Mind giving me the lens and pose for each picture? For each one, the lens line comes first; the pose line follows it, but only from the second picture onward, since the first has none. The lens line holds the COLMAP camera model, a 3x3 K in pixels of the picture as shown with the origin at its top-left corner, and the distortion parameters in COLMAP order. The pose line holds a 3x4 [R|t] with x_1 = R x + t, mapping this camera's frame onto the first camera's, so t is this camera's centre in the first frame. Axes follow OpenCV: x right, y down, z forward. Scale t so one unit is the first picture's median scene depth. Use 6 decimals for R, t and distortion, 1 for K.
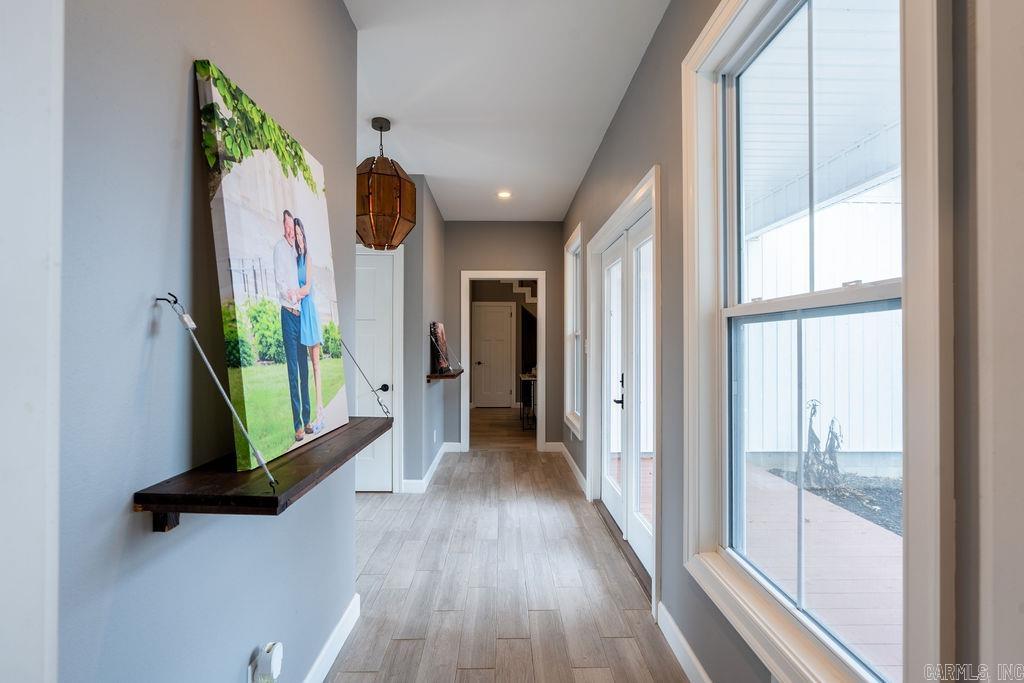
lens RADIAL K [[462.3, 0, 510.7], [0, 462.3, 339.3], [0, 0, 1]] dist [-0.002920, -0.000012]
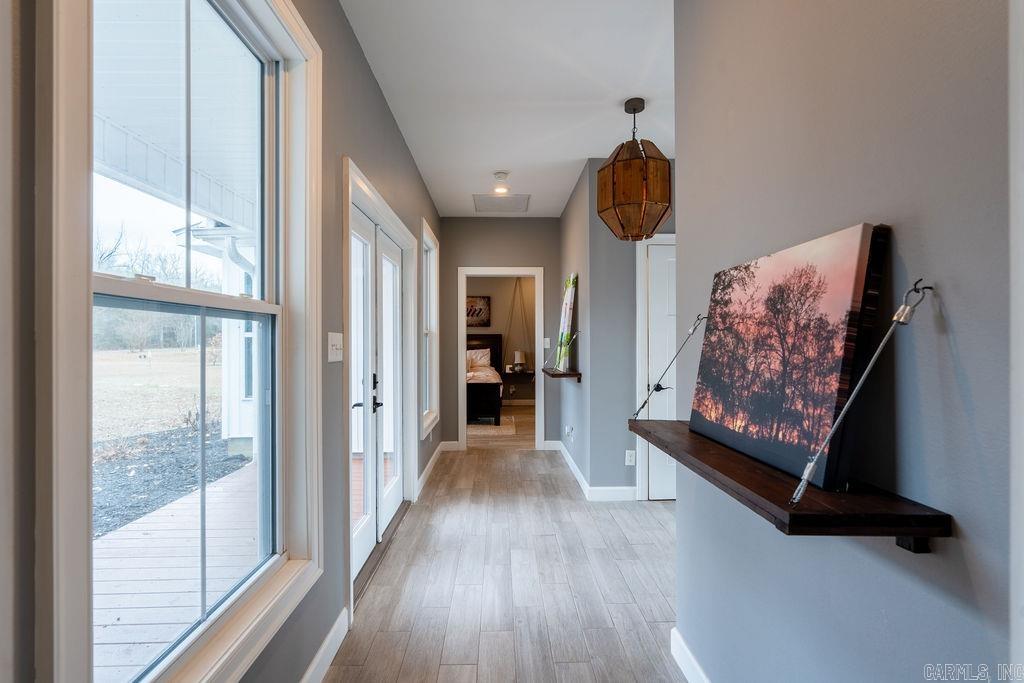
lens RADIAL K [[472.6, 0, 512.0], [0, 472.6, 341.5], [0, 0, 1]] dist [-0.071487, 0.026716]
pose [[-0.999977, -0.000059, -0.006785, -0.025215], [0.000027, 0.999919, -0.012714, 0.022593], [0.006785, -0.012714, -0.999896, 1.951731]]
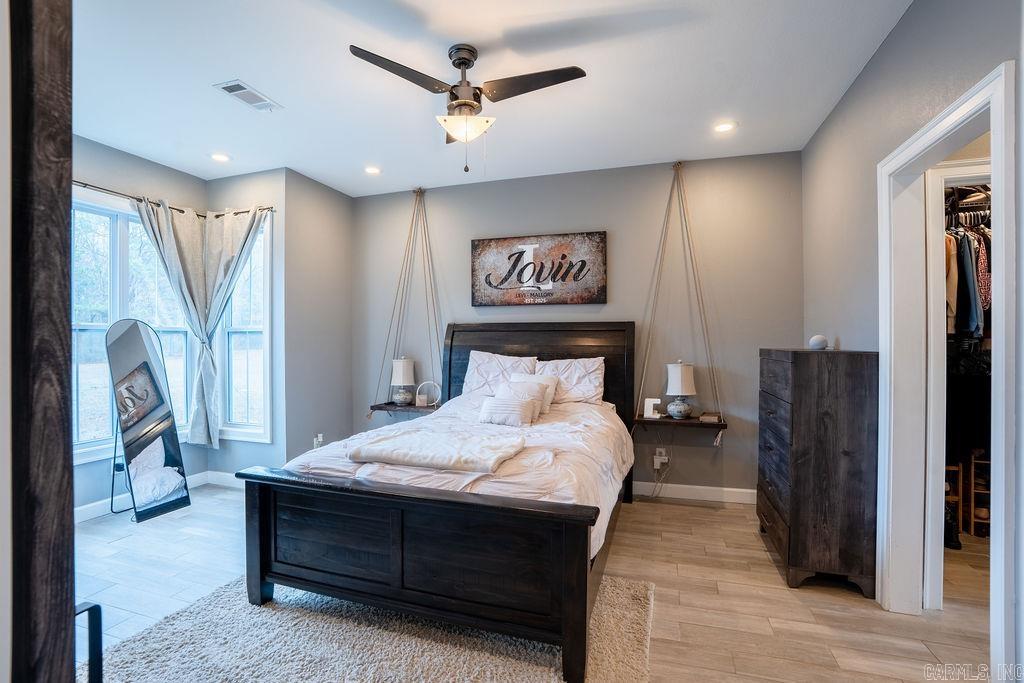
lens RADIAL K [[472.6, 0, 512.0], [0, 472.6, 341.5], [0, 0, 1]] dist [-0.071487, 0.026716]
pose [[-0.949280, -0.001856, 0.314427, -0.036218], [-0.004534, 0.999959, -0.007785, 0.016149], [-0.314400, -0.008816, -0.949250, 1.429327]]
